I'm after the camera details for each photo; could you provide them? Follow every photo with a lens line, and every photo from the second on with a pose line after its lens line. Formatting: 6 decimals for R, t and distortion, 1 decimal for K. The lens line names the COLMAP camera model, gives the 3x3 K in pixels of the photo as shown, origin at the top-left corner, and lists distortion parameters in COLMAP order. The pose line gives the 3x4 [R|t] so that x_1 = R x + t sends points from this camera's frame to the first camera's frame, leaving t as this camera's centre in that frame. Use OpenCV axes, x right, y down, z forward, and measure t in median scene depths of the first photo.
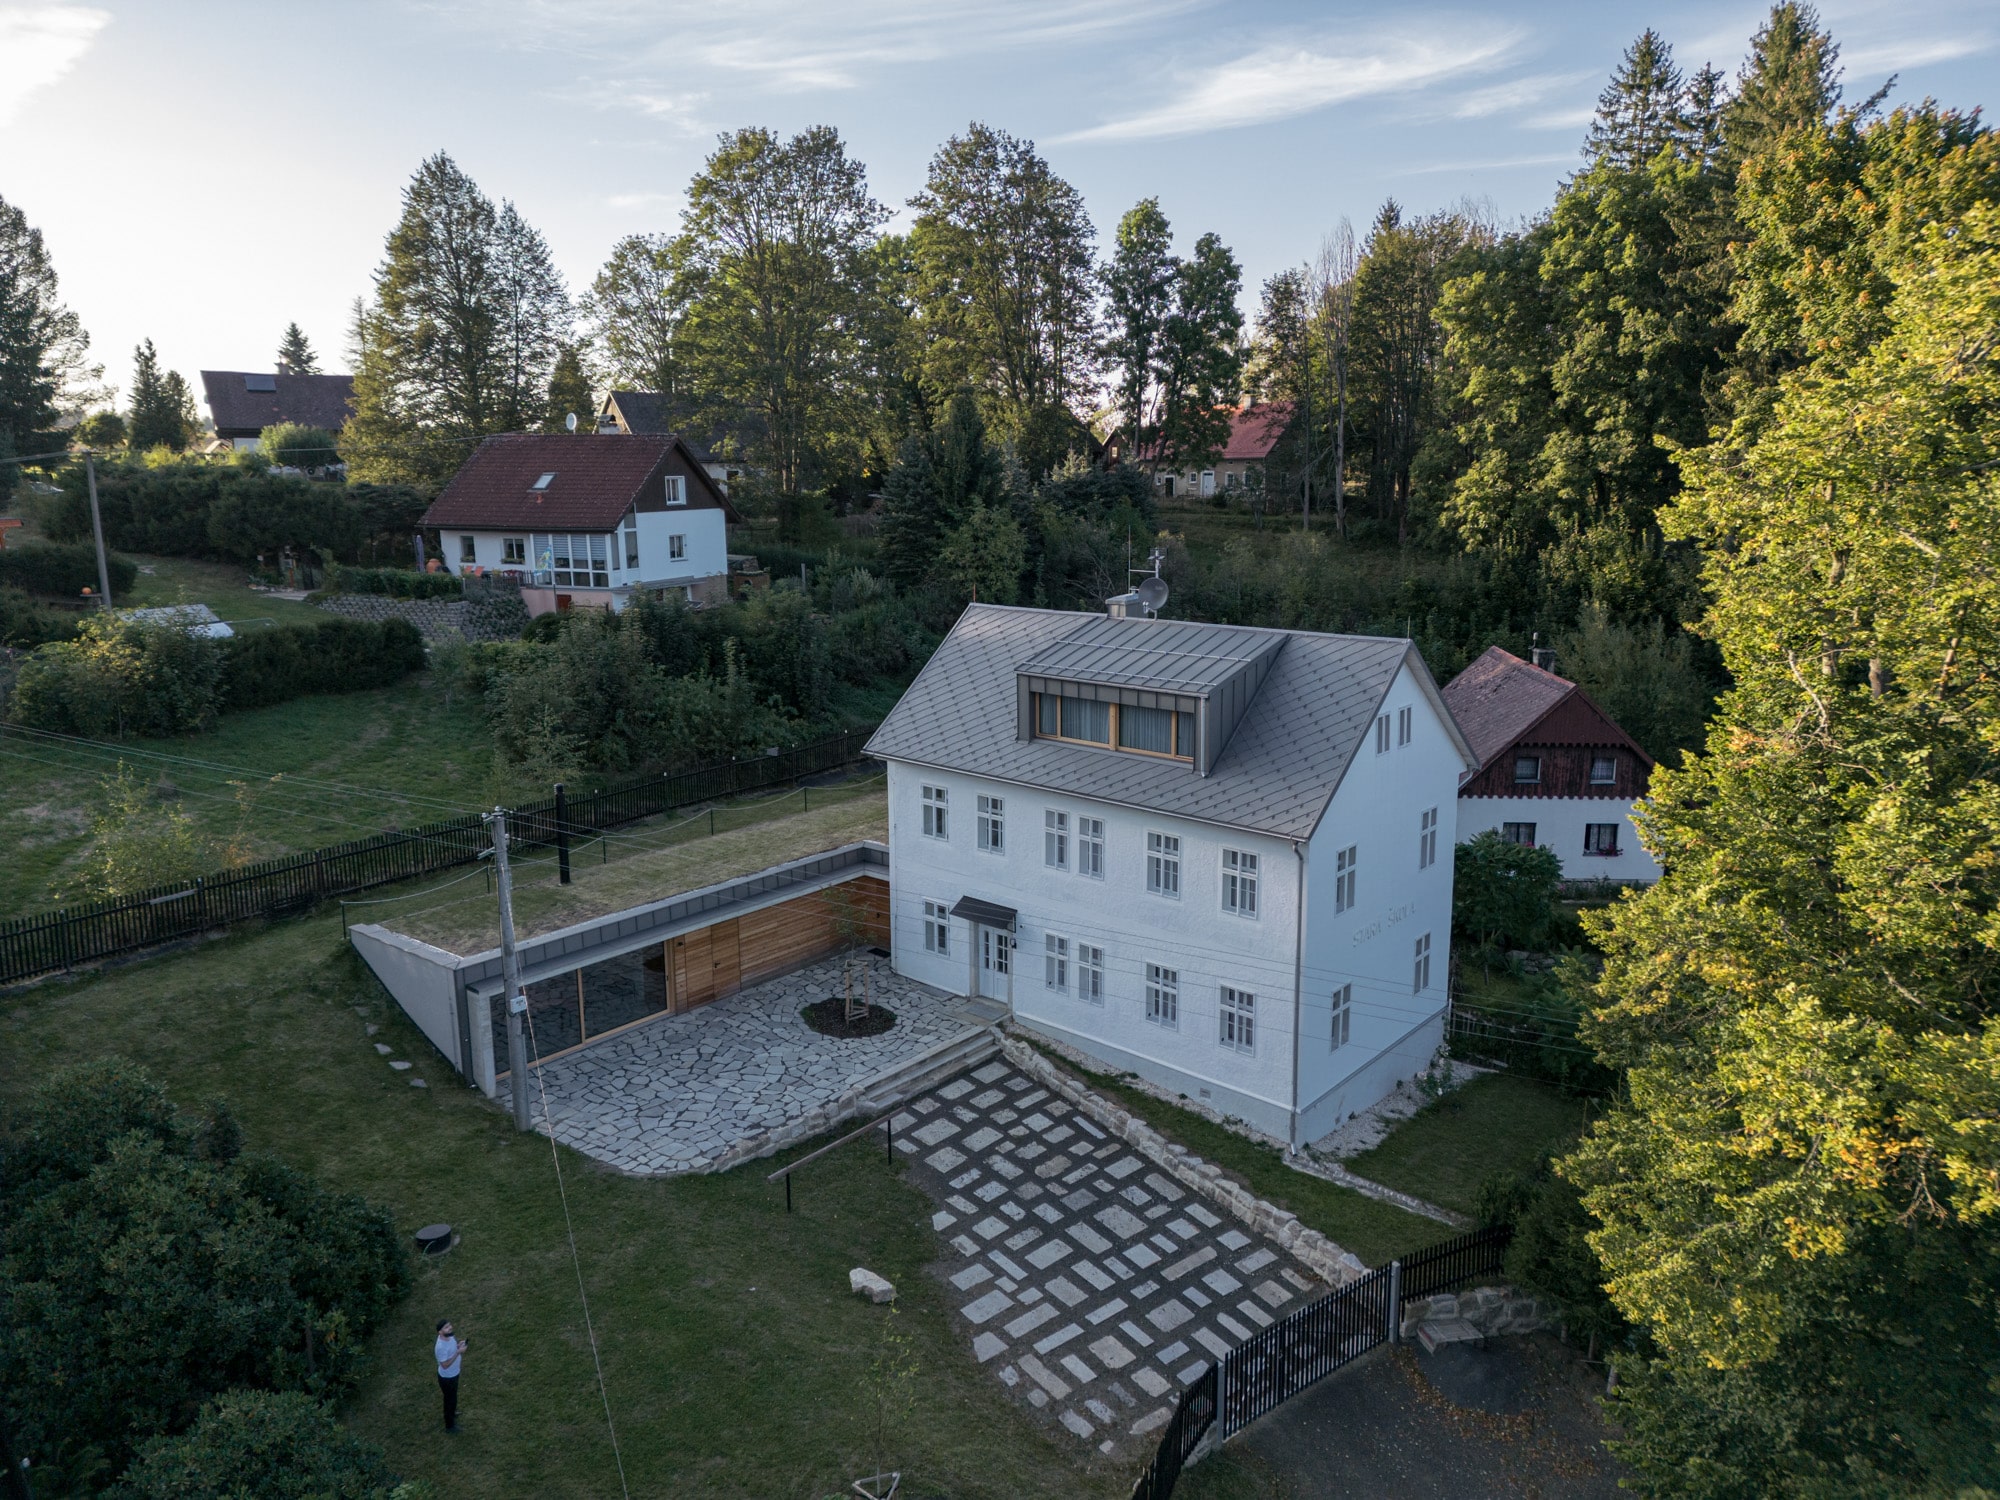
lens RADIAL K [[1374.0, 0, 1006.0], [0, 1374.0, 747.7], [0, 0, 1]] dist [0.082964, -0.063886]
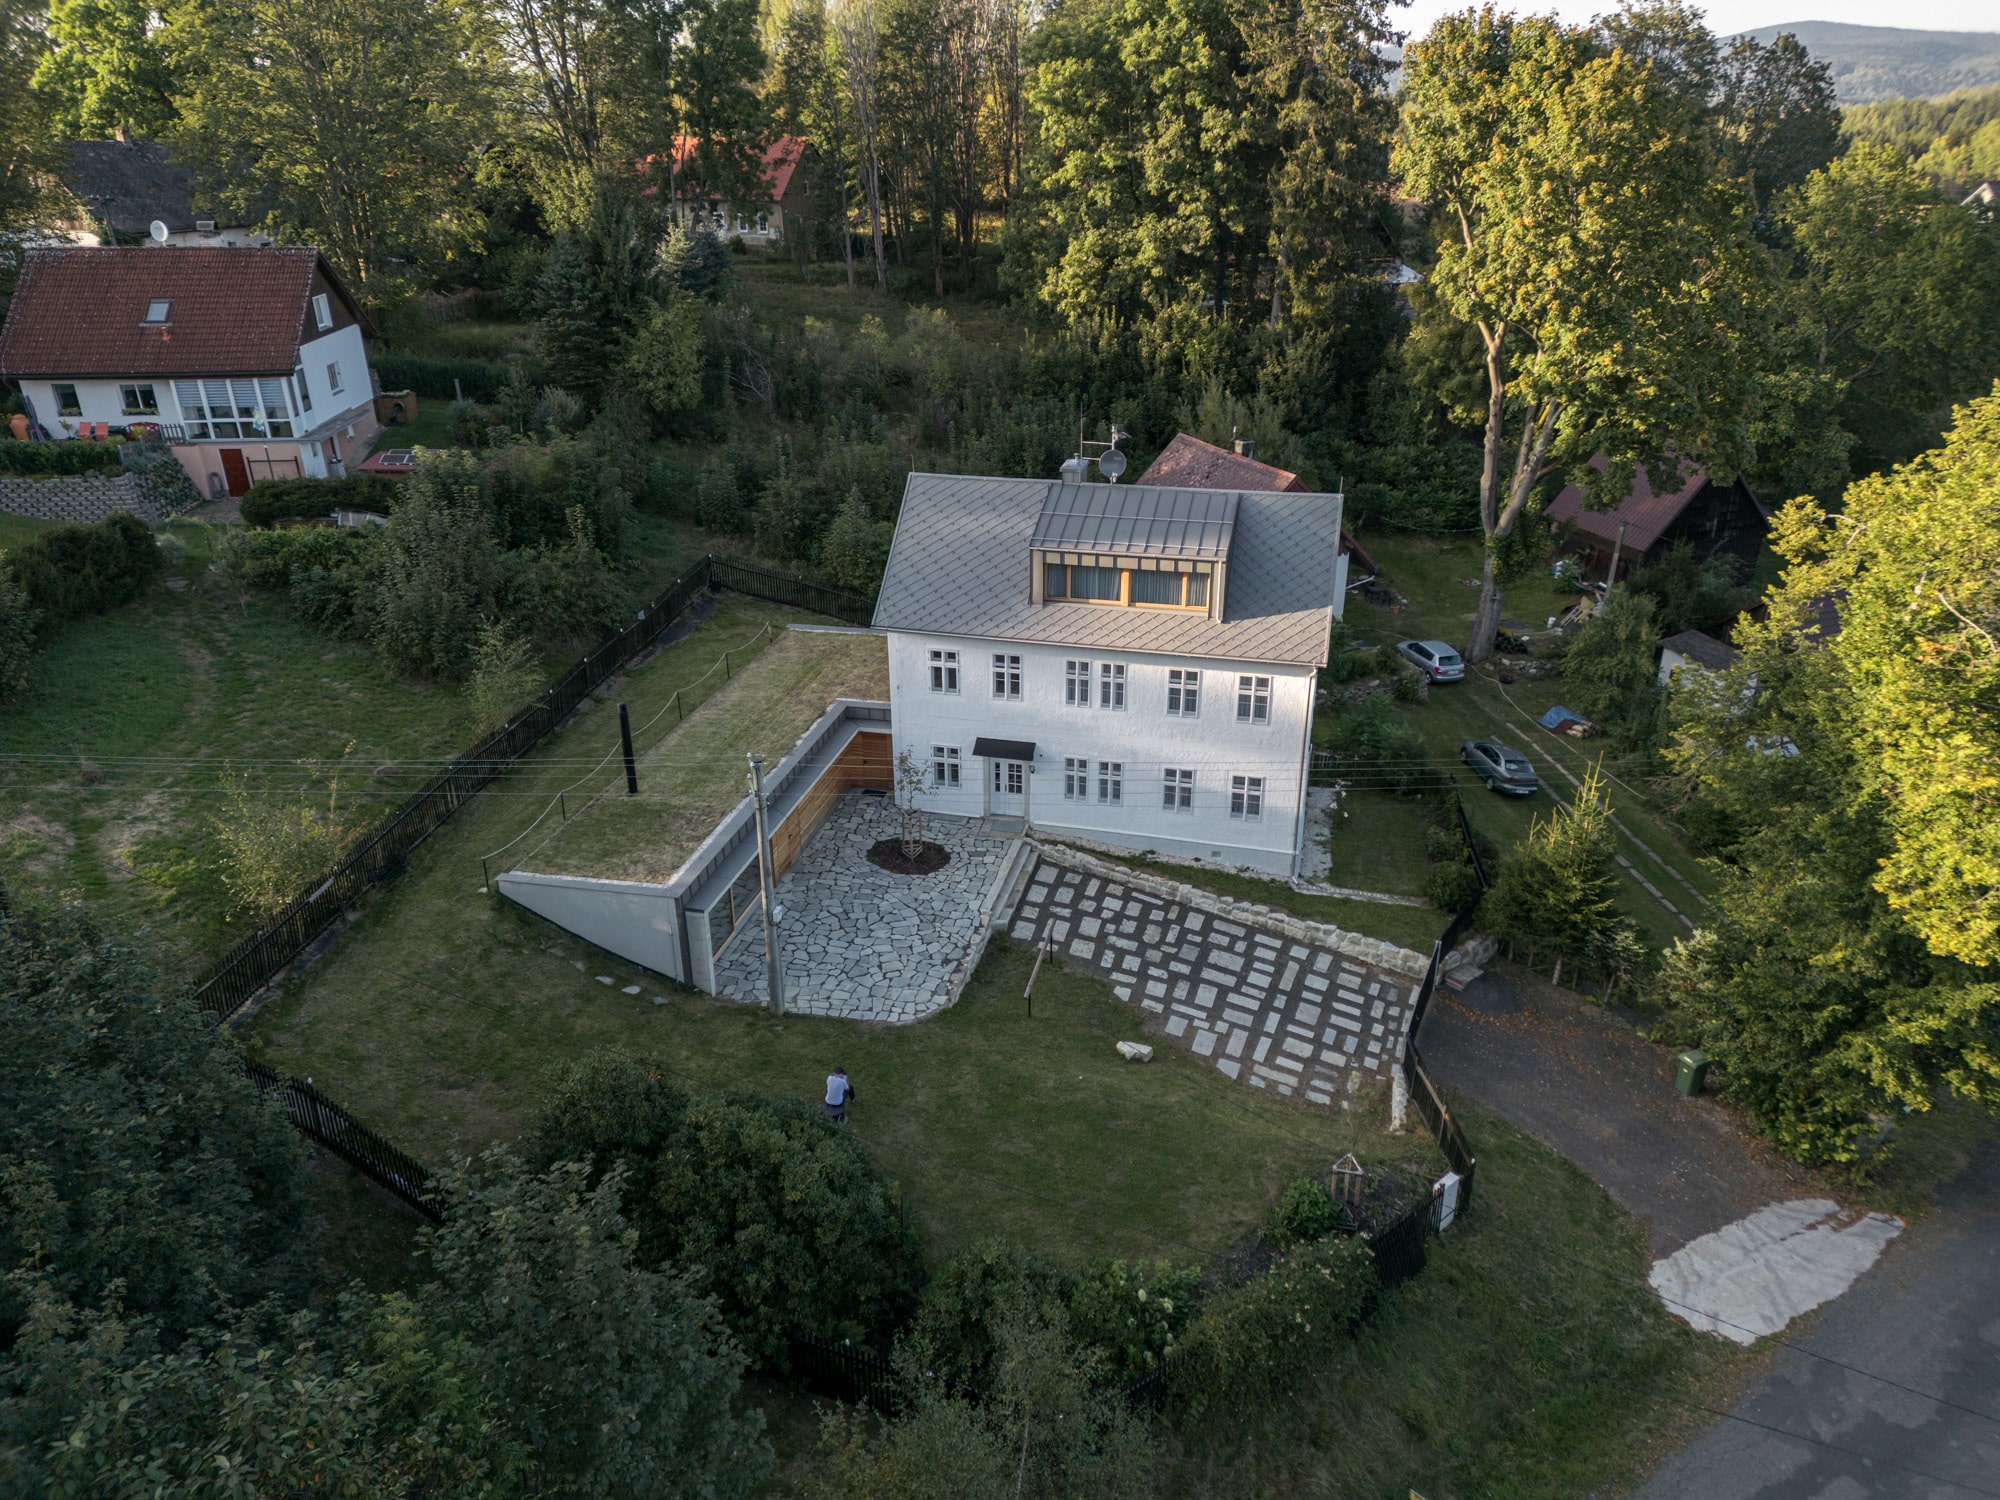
lens RADIAL K [[1388.1, 0, 1006.3], [0, 1388.1, 722.8], [0, 0, 1]] dist [0.144187, -0.148243]
pose [[0.890655, -0.179896, 0.417577, -0.583521], [0.093901, 0.971377, 0.218195, -0.188078], [-0.444877, -0.155126, 0.882054, -0.077068]]
